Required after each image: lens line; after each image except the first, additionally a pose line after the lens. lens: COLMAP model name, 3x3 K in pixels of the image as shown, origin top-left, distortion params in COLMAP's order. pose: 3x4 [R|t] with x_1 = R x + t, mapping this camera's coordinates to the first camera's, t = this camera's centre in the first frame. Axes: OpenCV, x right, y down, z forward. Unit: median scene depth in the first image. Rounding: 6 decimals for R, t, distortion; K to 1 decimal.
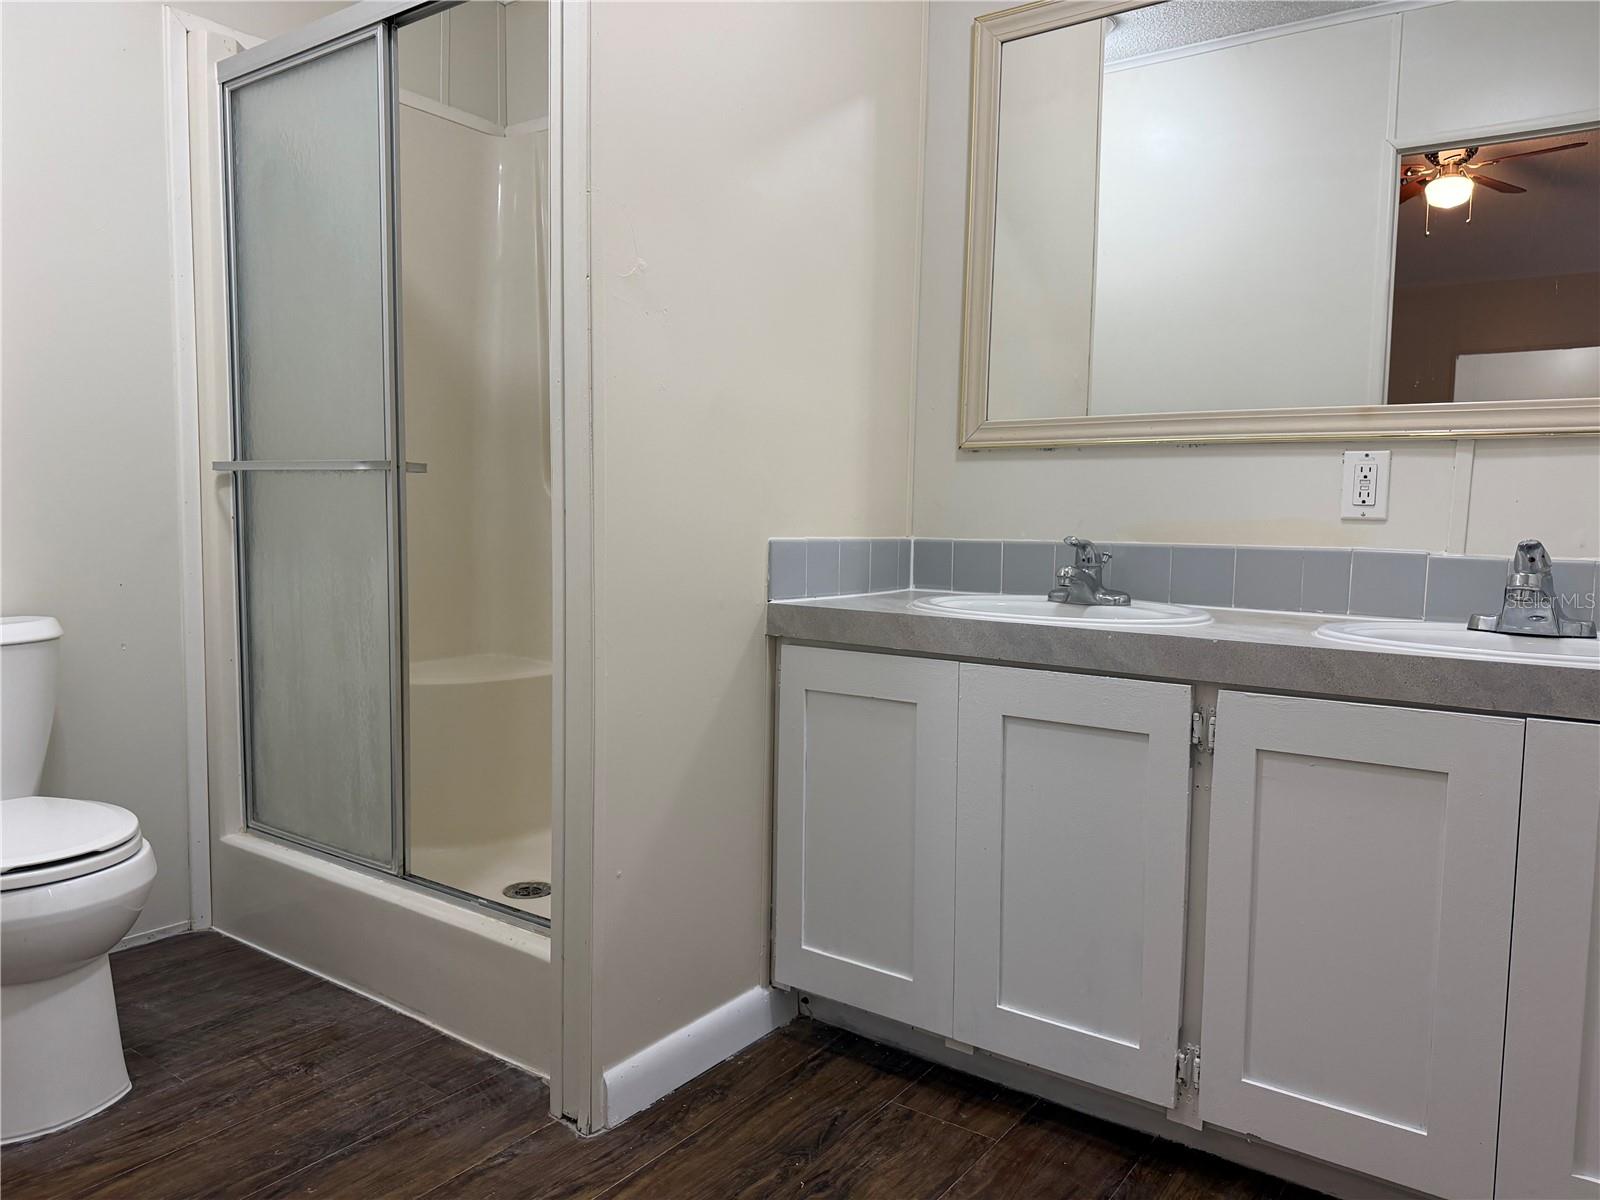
lens RADIAL K [[1129.9, 0, 804.4], [0, 1129.9, 608.1], [0, 0, 1]] dist [0.070181, -0.073683]
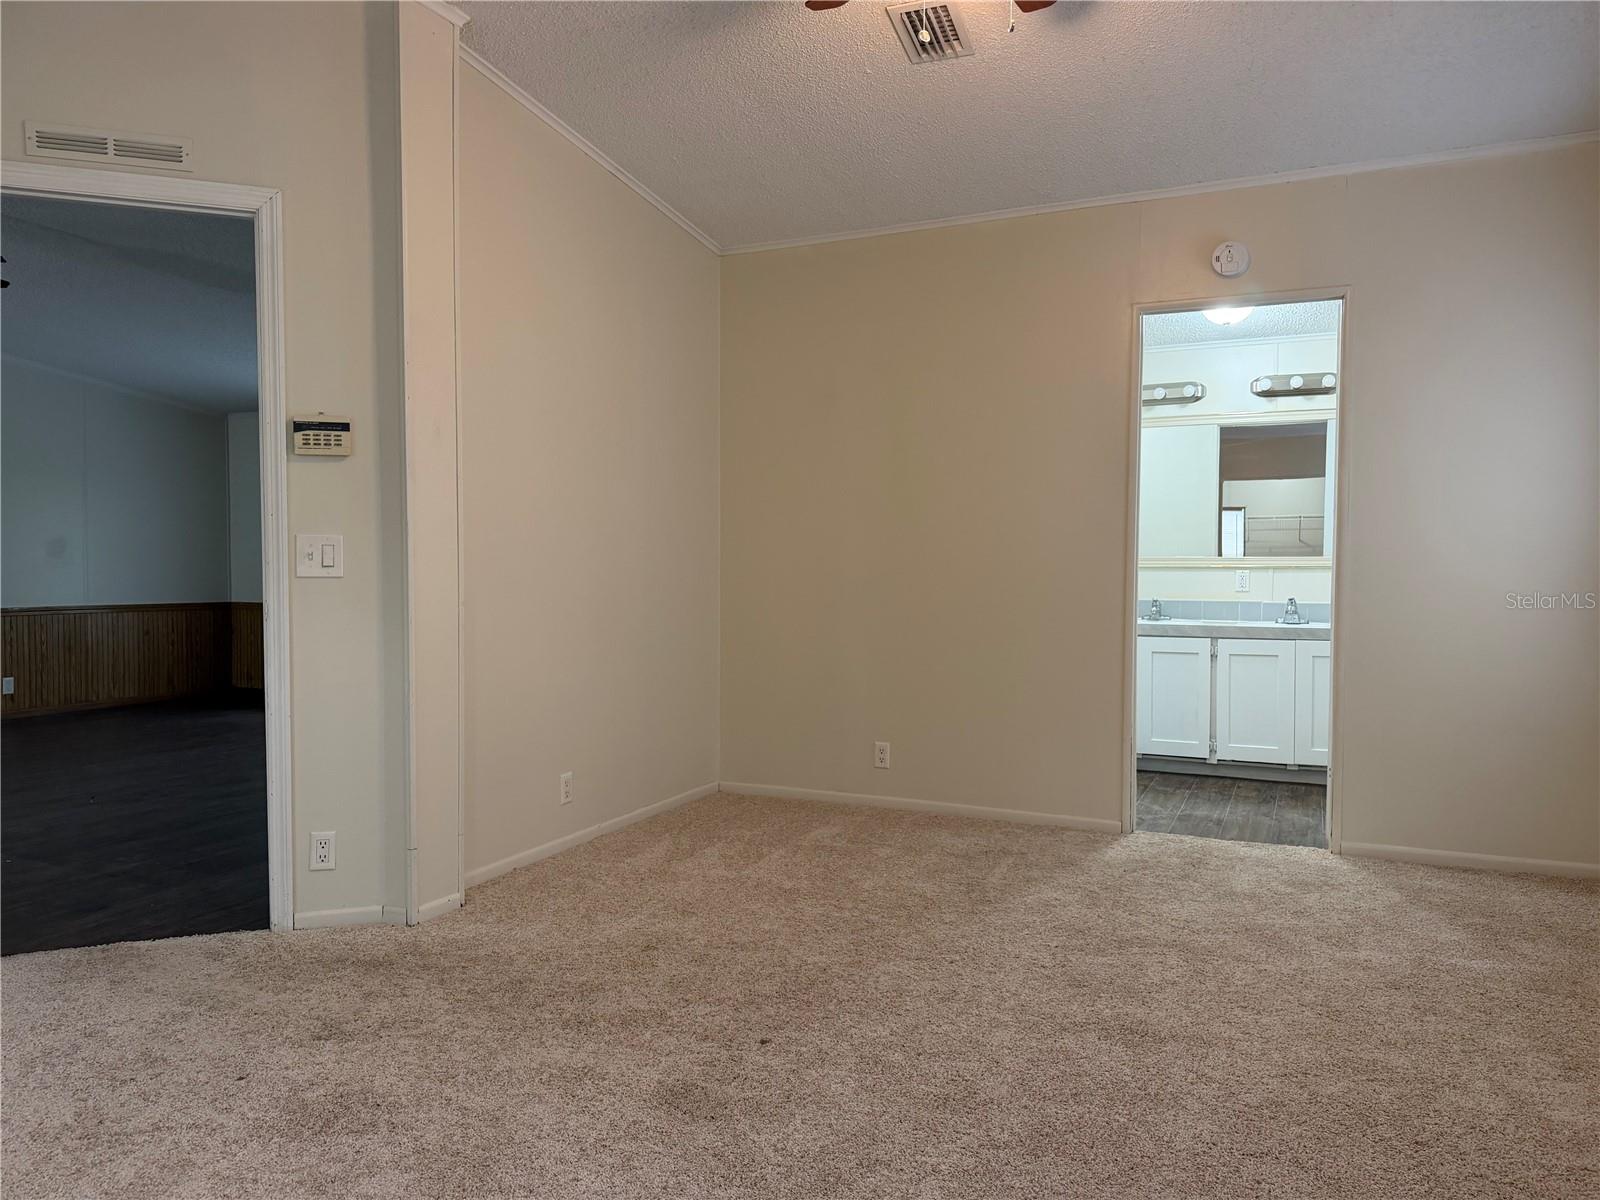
lens RADIAL K [[1129.9, 0, 806.5], [0, 1129.9, 609.9], [0, 0, 1]] dist [0.070181, -0.073683]
pose [[0.981199, -0.021766, 0.191770, -1.322819], [0.030928, 0.998512, -0.044910, 0.080822], [-0.190507, 0.049997, 0.980412, -1.895787]]
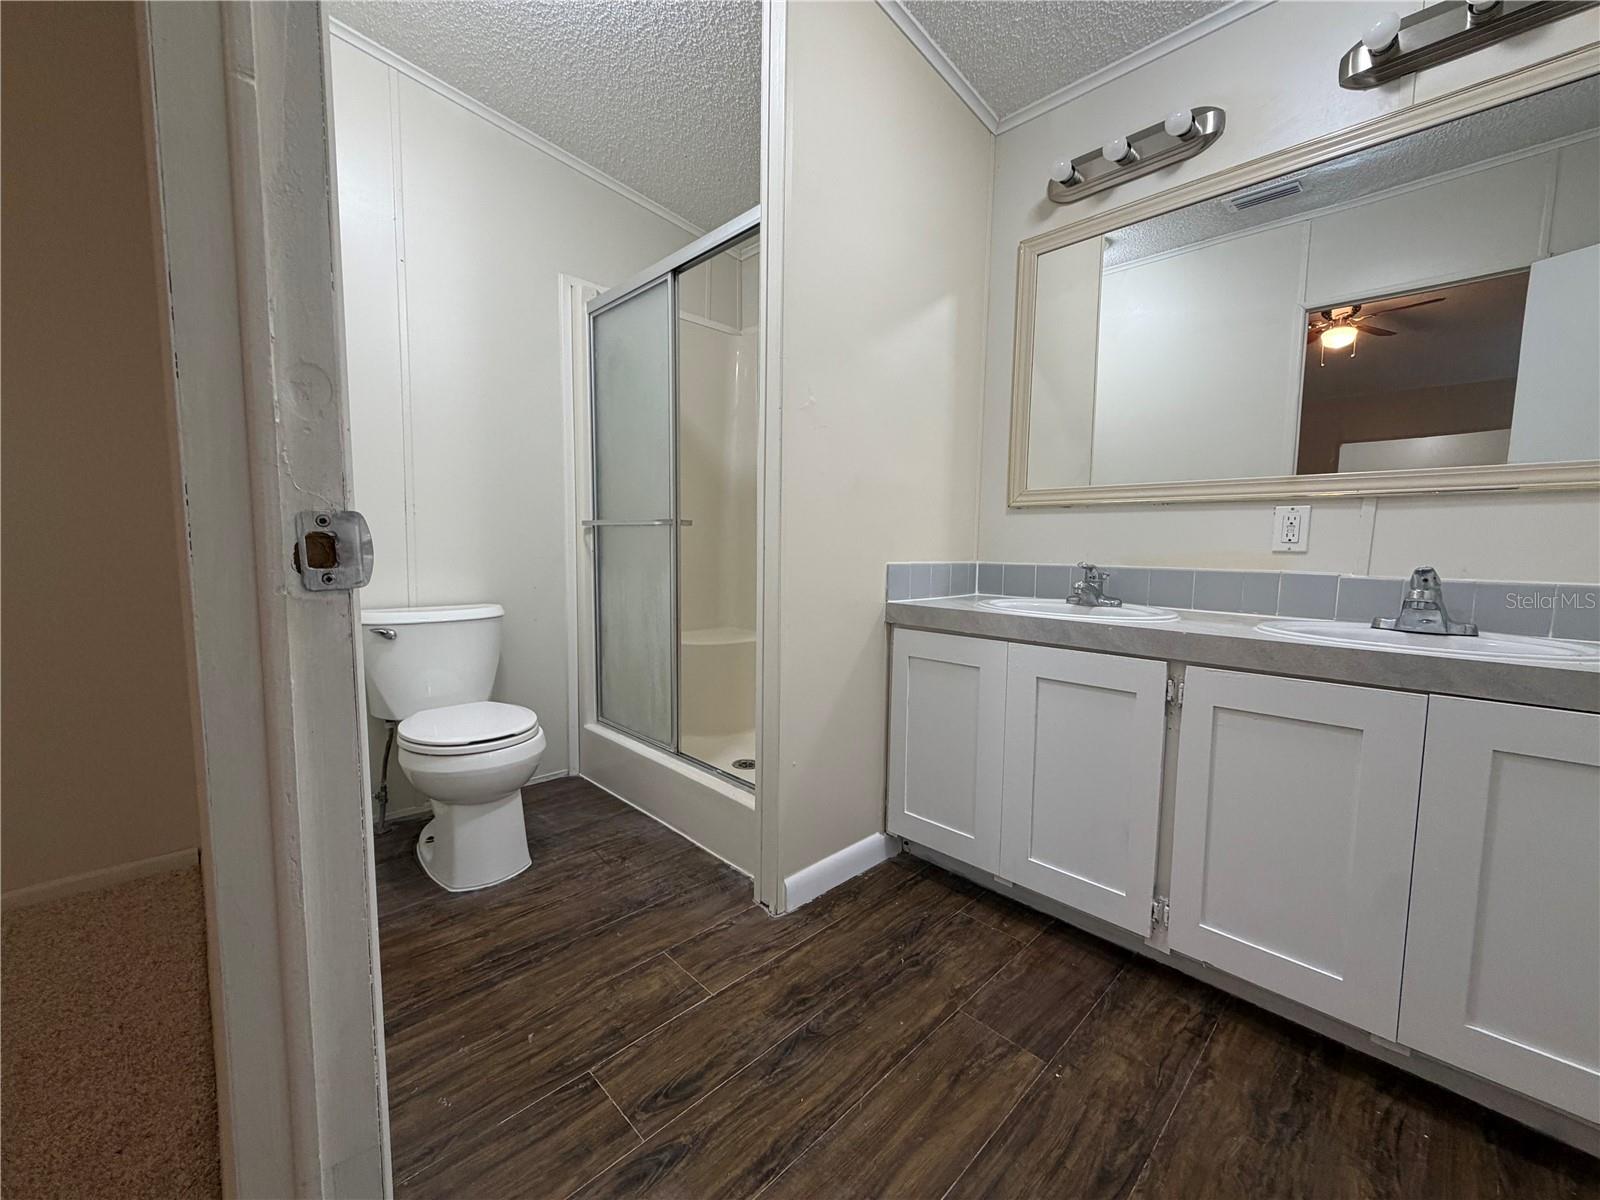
lens RADIAL K [[642.1, 0, 793.1], [0, 642.1, 601.8], [0, 0, 1]] dist [0.002177, 0.000897]
pose [[0.983861, 0.012816, -0.178472, 0.001193], [-0.012195, 0.999915, 0.004574, -0.008307], [0.178516, -0.002324, 0.983934, 0.058955]]
